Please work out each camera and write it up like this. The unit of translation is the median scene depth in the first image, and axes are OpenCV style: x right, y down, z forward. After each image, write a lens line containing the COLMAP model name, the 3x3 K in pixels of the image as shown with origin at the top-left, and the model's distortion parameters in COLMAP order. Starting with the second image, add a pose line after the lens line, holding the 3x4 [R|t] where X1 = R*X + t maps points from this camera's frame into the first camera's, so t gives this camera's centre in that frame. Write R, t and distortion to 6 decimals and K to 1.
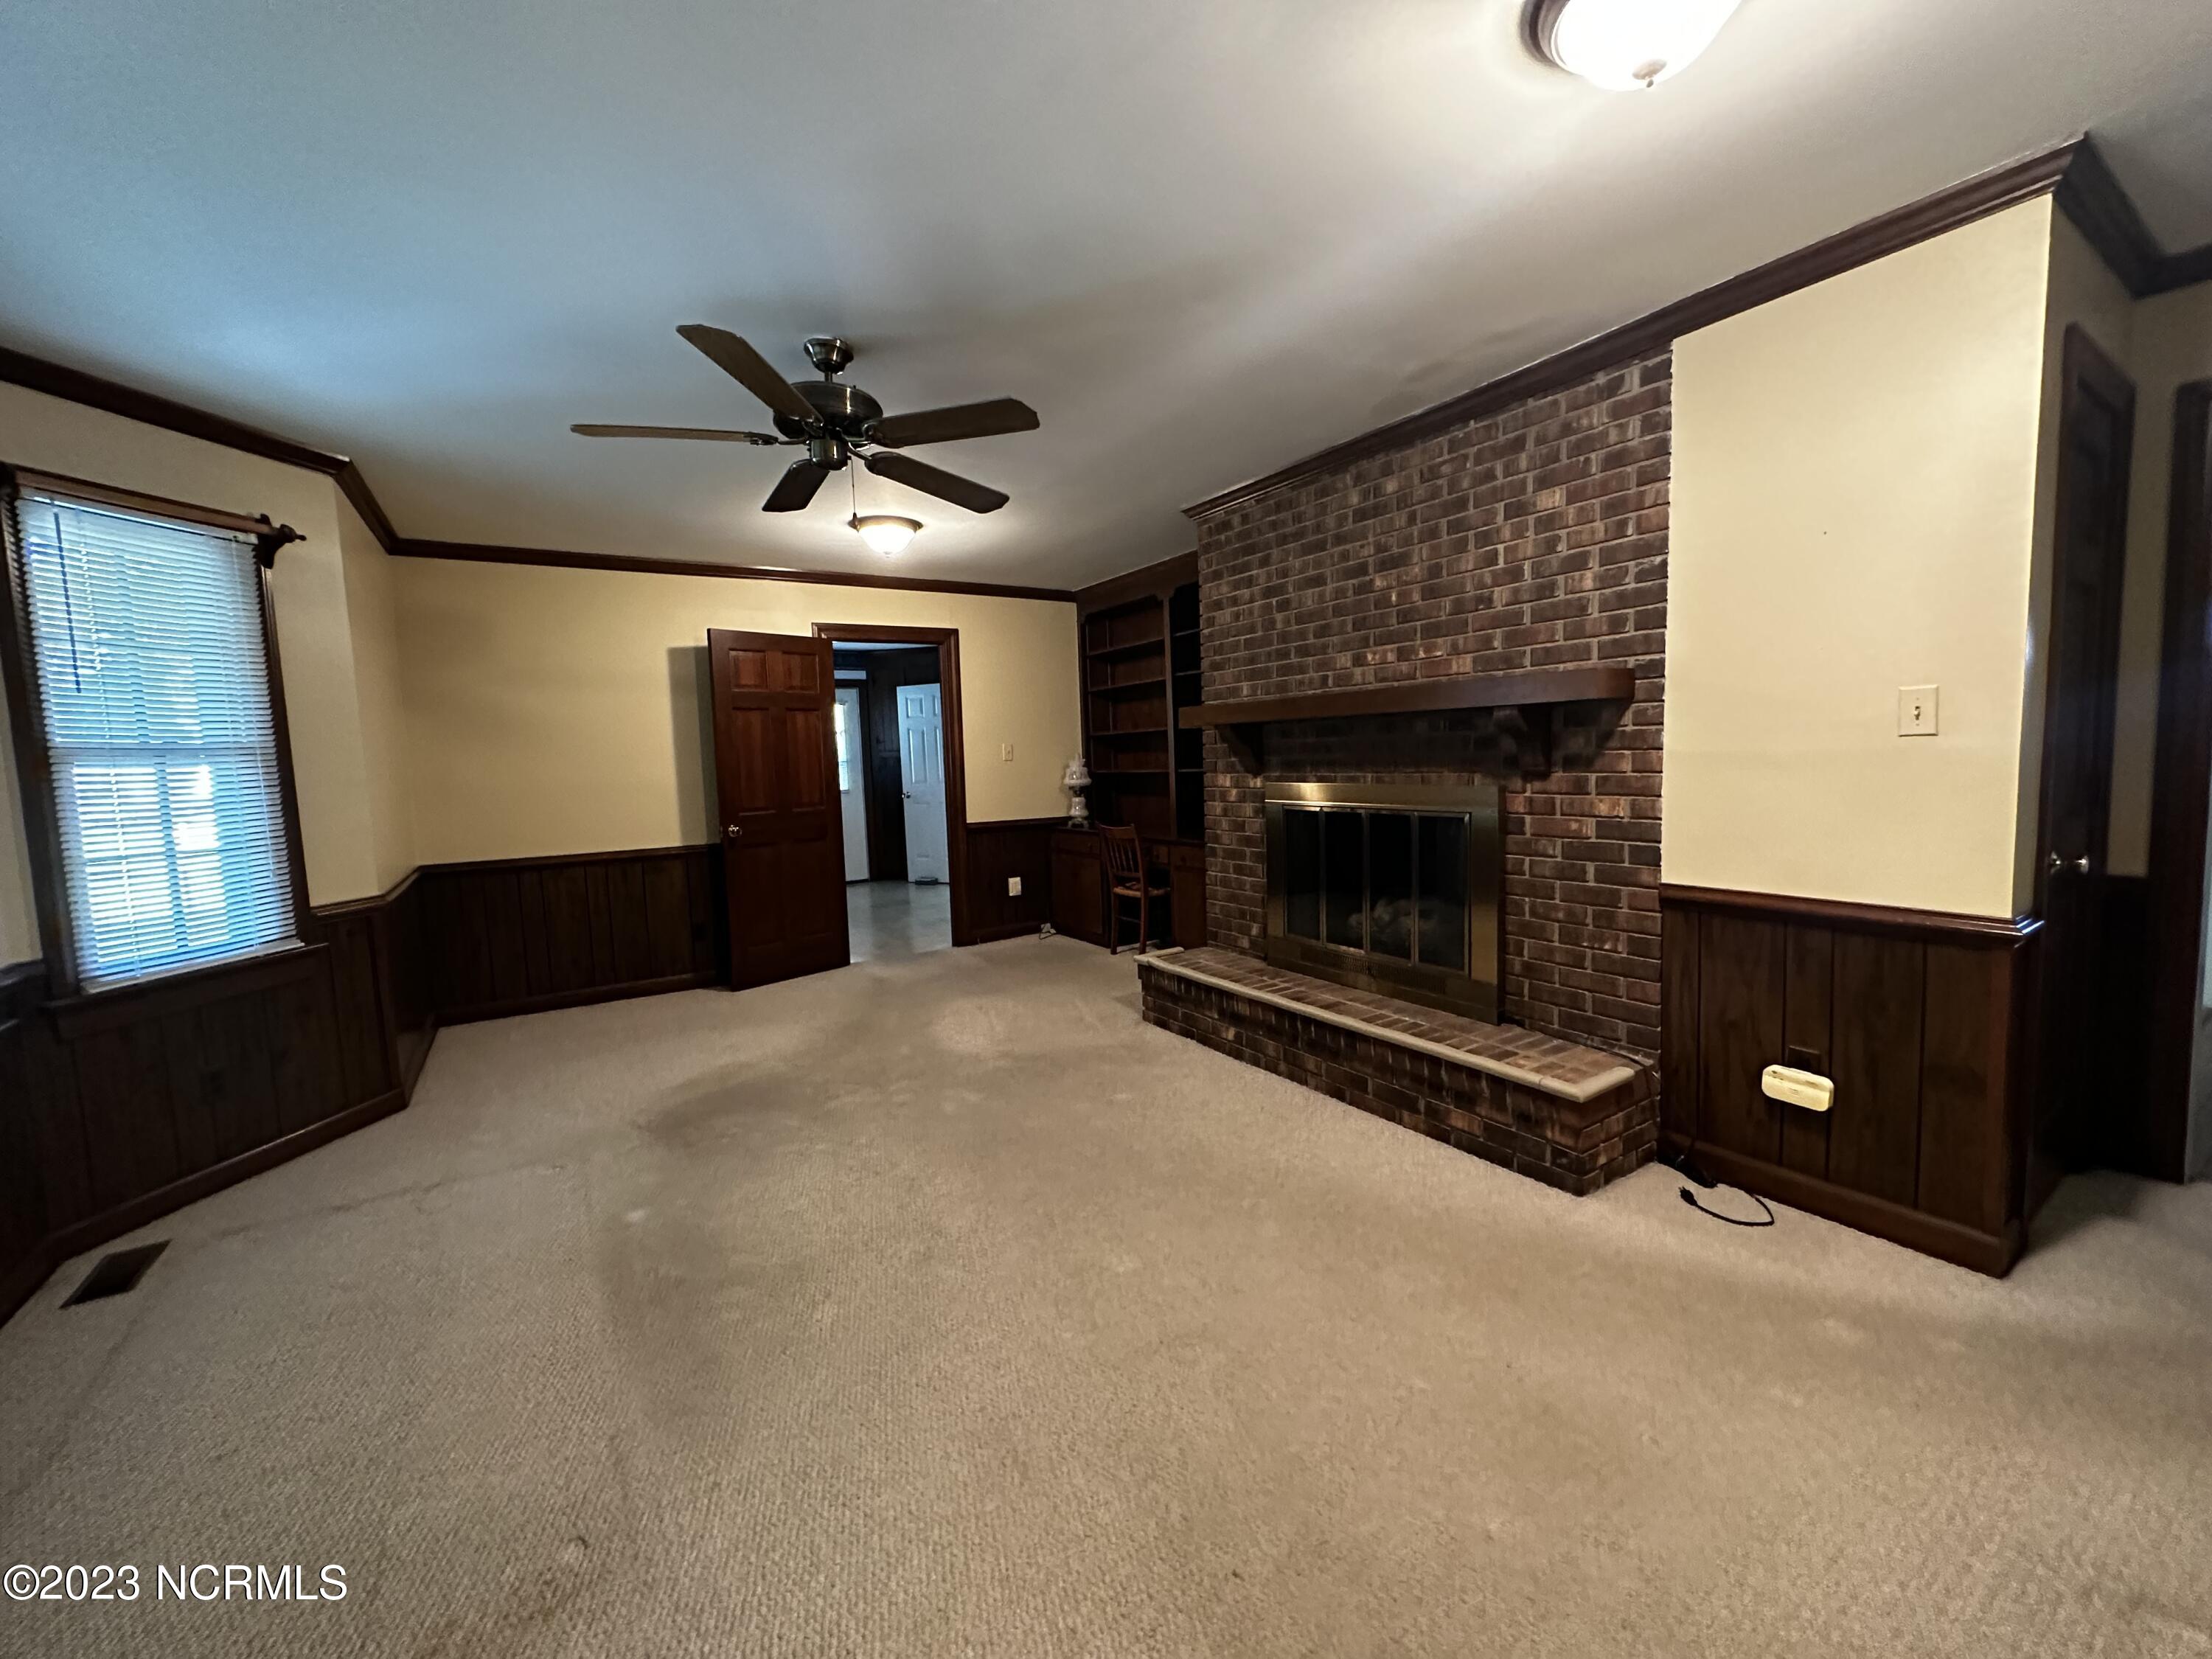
lens RADIAL K [[882.3, 0, 1109.1], [0, 882.3, 827.5], [0, 0, 1]] dist [-0.001712, -0.000132]
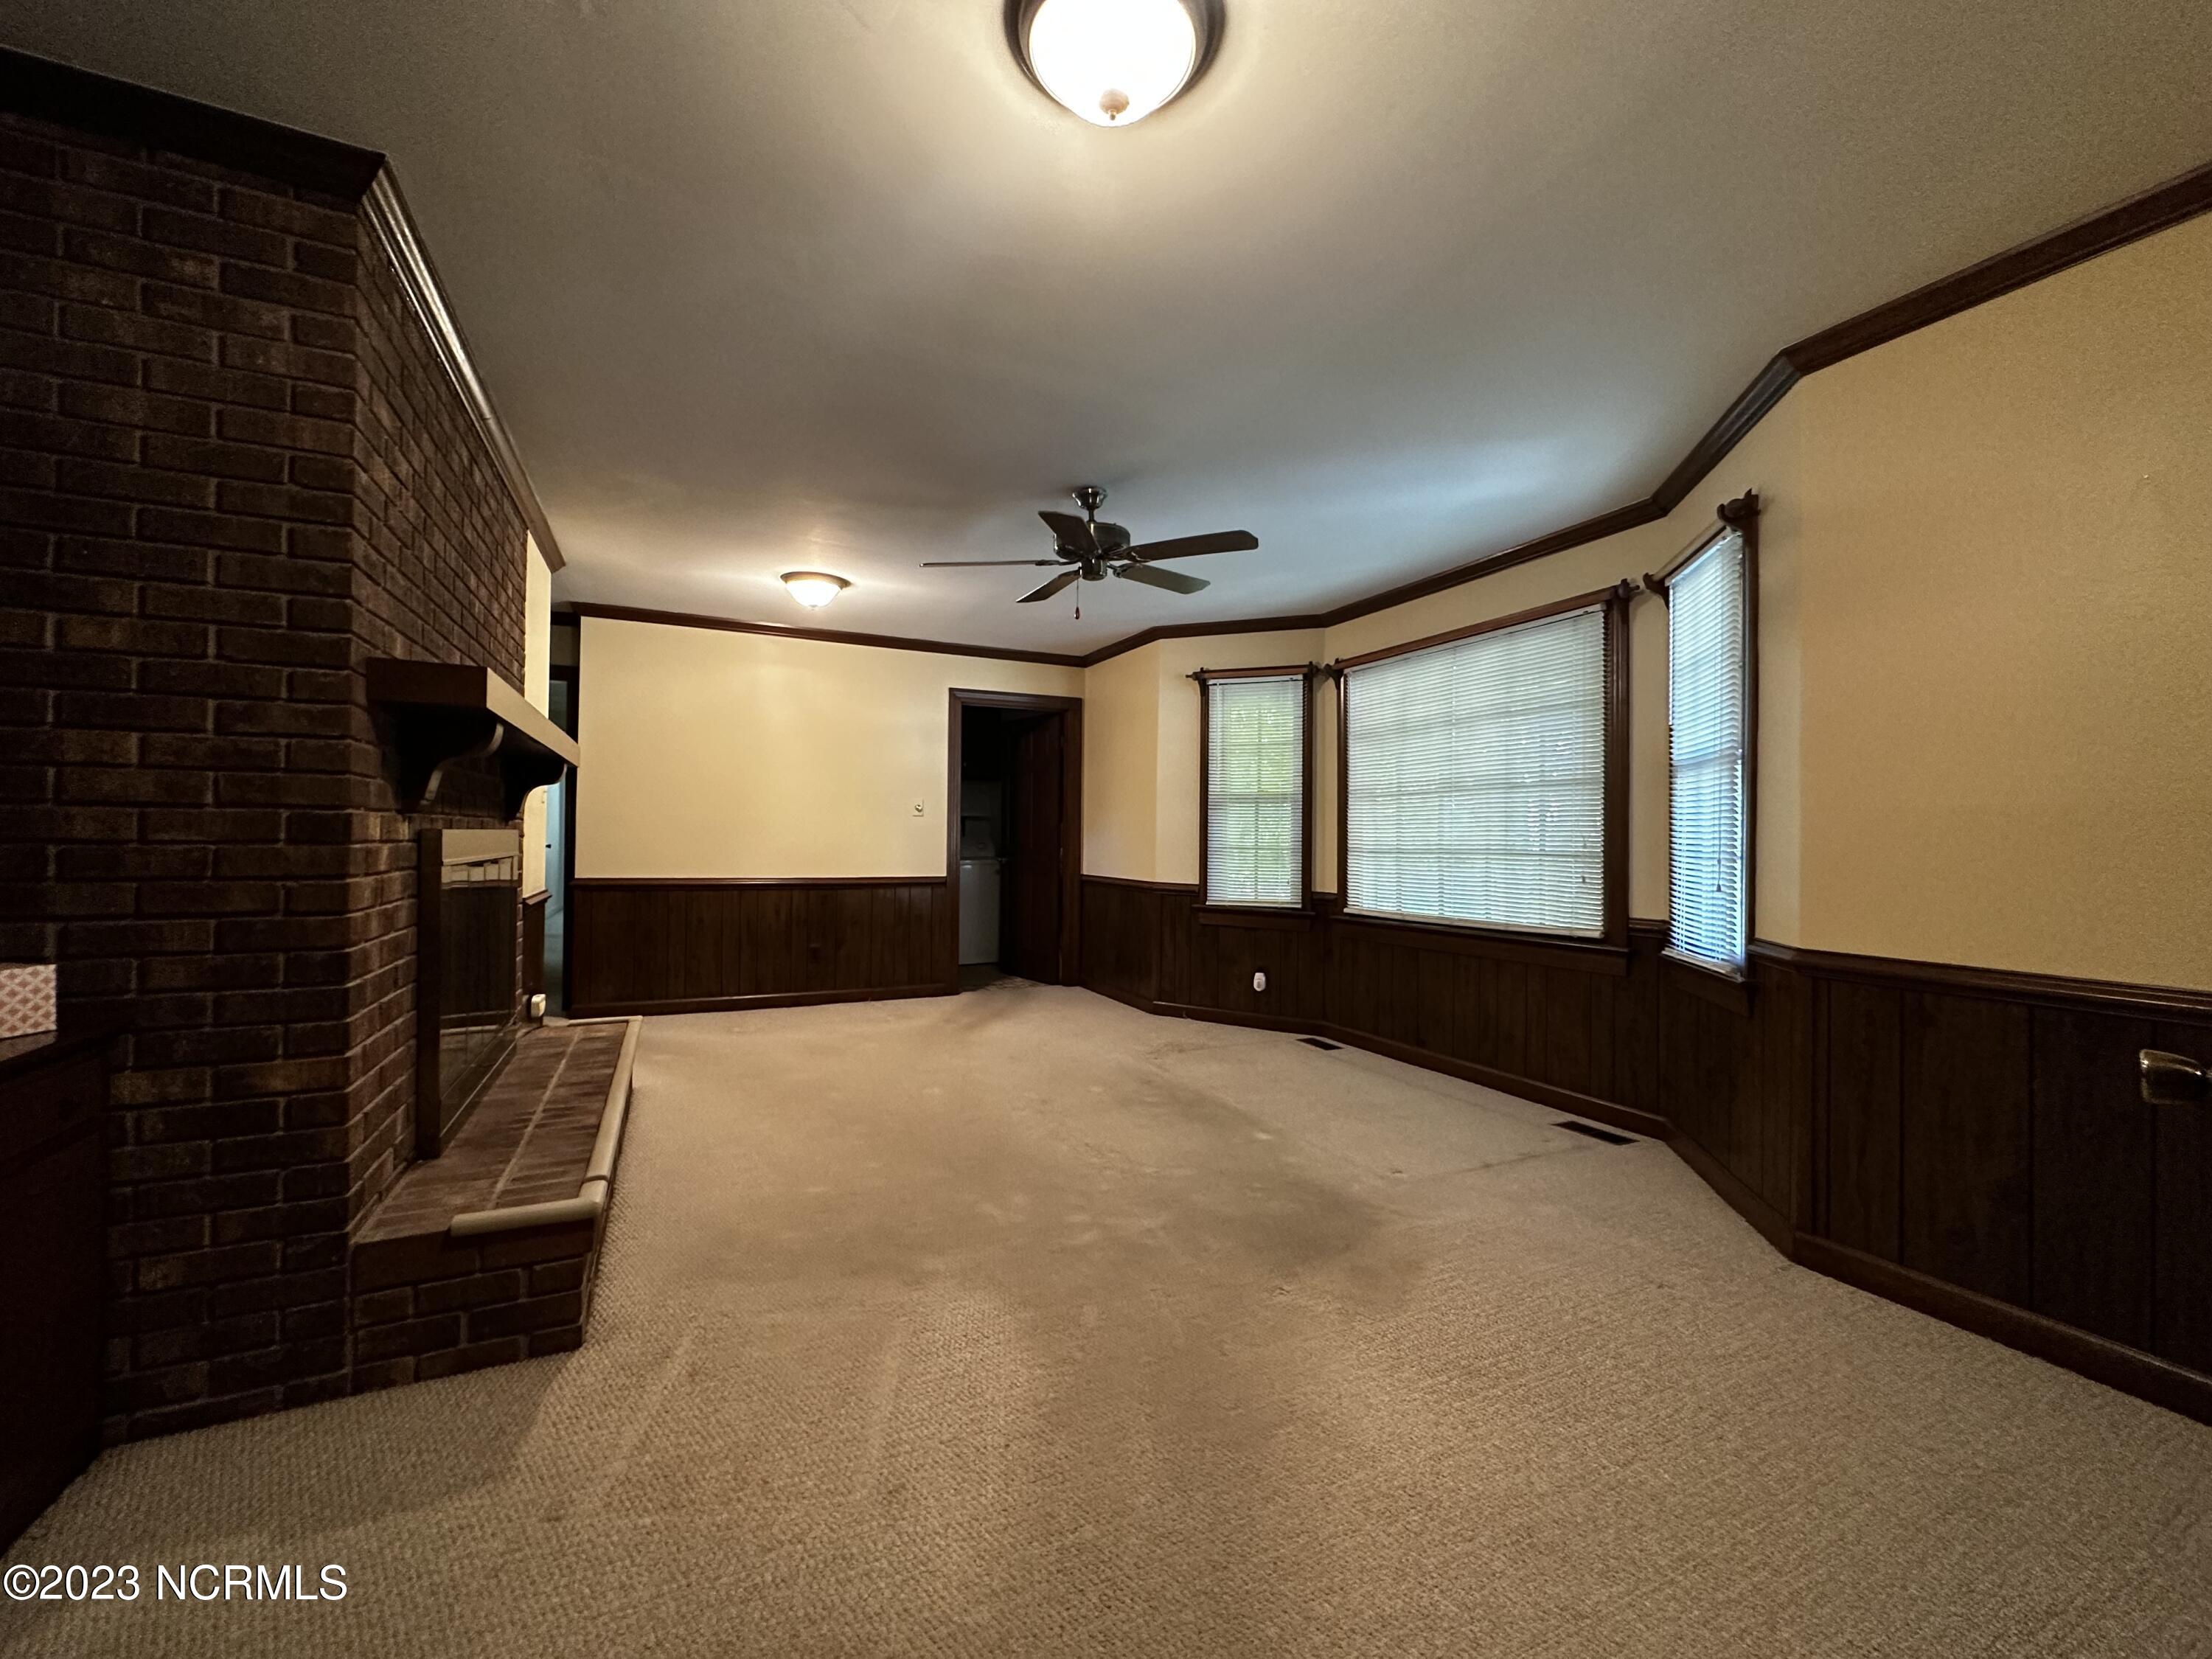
lens RADIAL K [[882.3, 0, 1105.0], [0, 882.3, 824.8], [0, 0, 1]] dist [-0.001712, -0.000132]
pose [[-0.991406, 0.025766, 0.128257, -0.389620], [0.035385, 0.996683, 0.073291, -0.097919], [-0.125943, 0.077200, -0.989029, 1.847739]]
